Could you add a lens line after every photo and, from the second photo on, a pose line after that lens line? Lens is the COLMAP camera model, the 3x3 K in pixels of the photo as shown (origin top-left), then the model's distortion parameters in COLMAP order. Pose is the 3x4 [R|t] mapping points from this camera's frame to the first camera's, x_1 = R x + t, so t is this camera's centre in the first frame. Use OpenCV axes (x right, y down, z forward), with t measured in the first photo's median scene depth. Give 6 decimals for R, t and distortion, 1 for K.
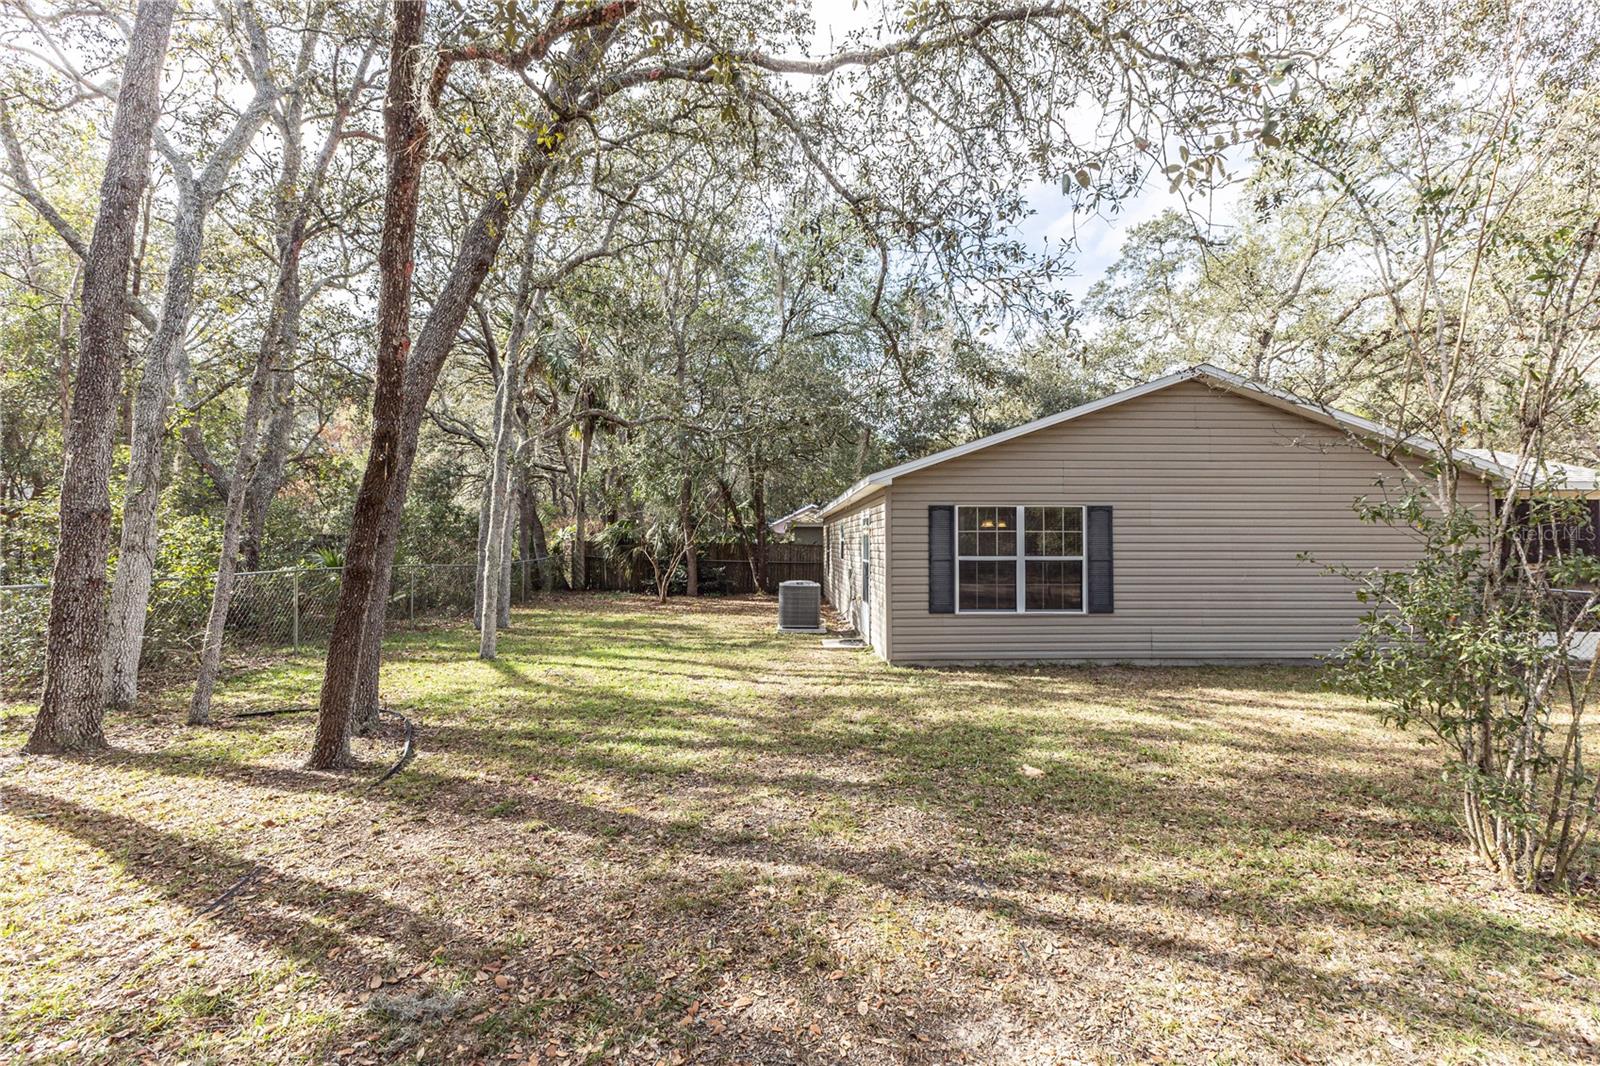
lens RADIAL K [[680.6, 0, 800.5], [0, 680.6, 540.8], [0, 0, 1]] dist [-0.002842, -0.000653]
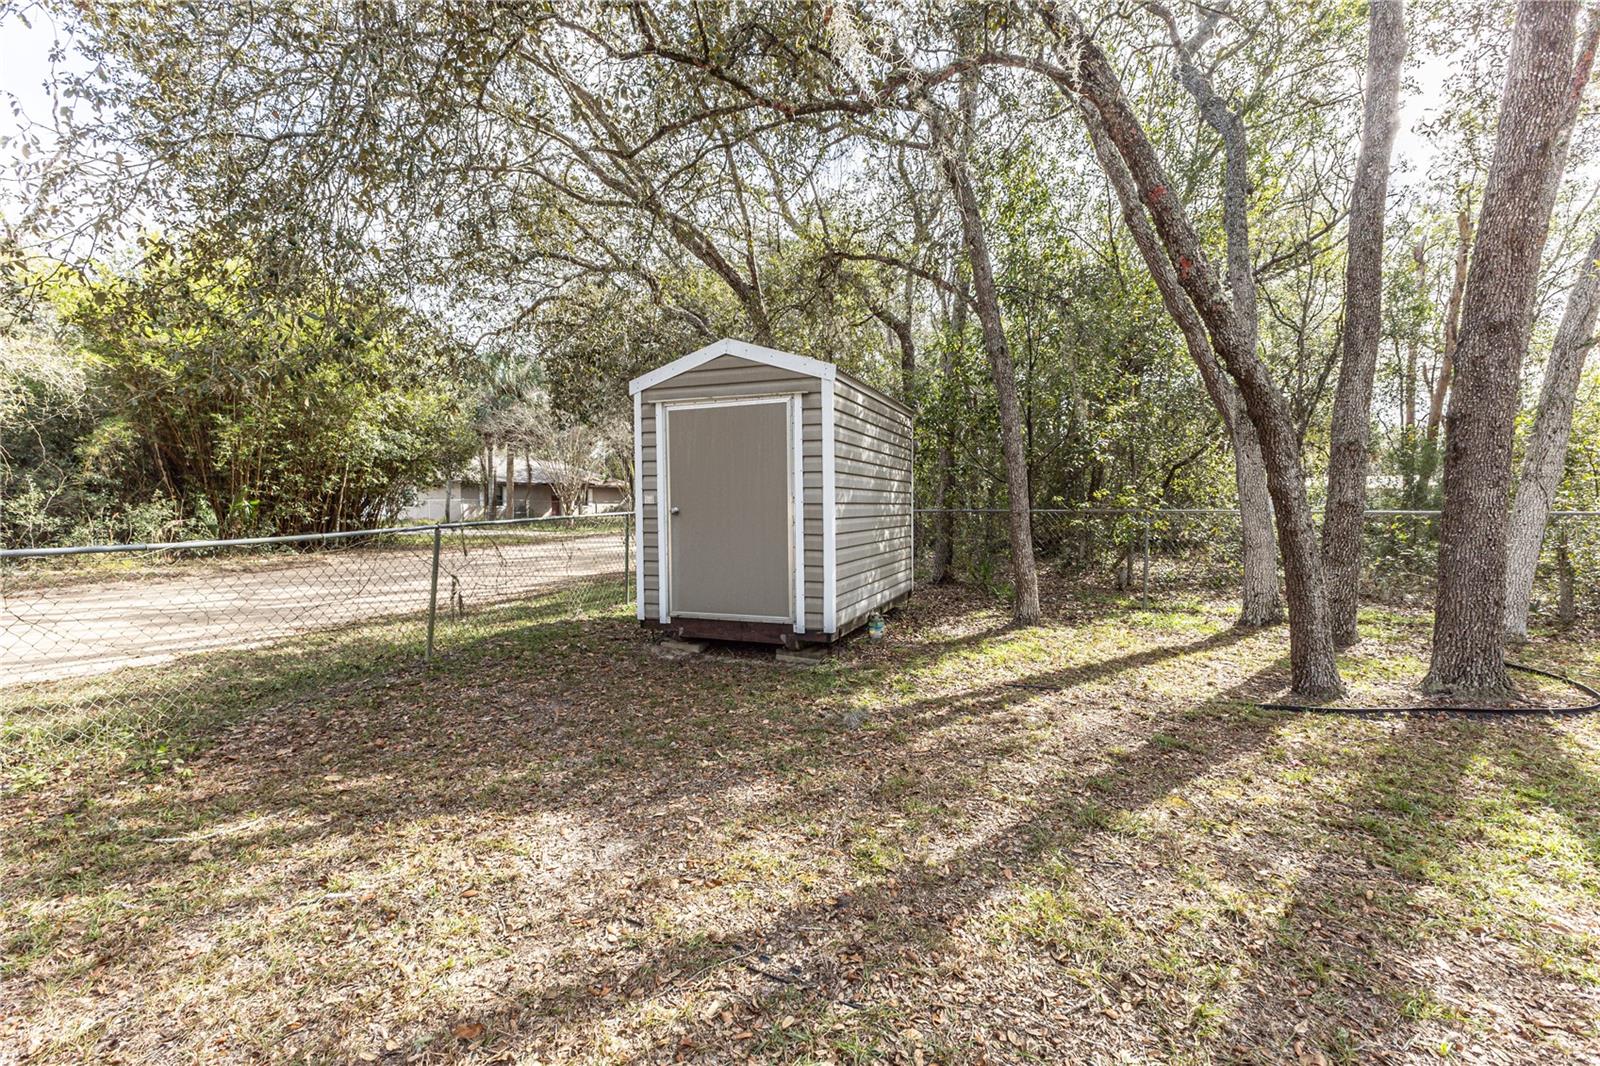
lens RADIAL K [[680.6, 0, 800.5], [0, 680.6, 540.8], [0, 0, 1]] dist [-0.002842, -0.000653]
pose [[-0.546754, 0.038938, -0.836387, 0.669418], [0.010097, 0.999152, 0.039915, 0.090865], [0.837232, 0.013379, -0.546684, 1.220131]]
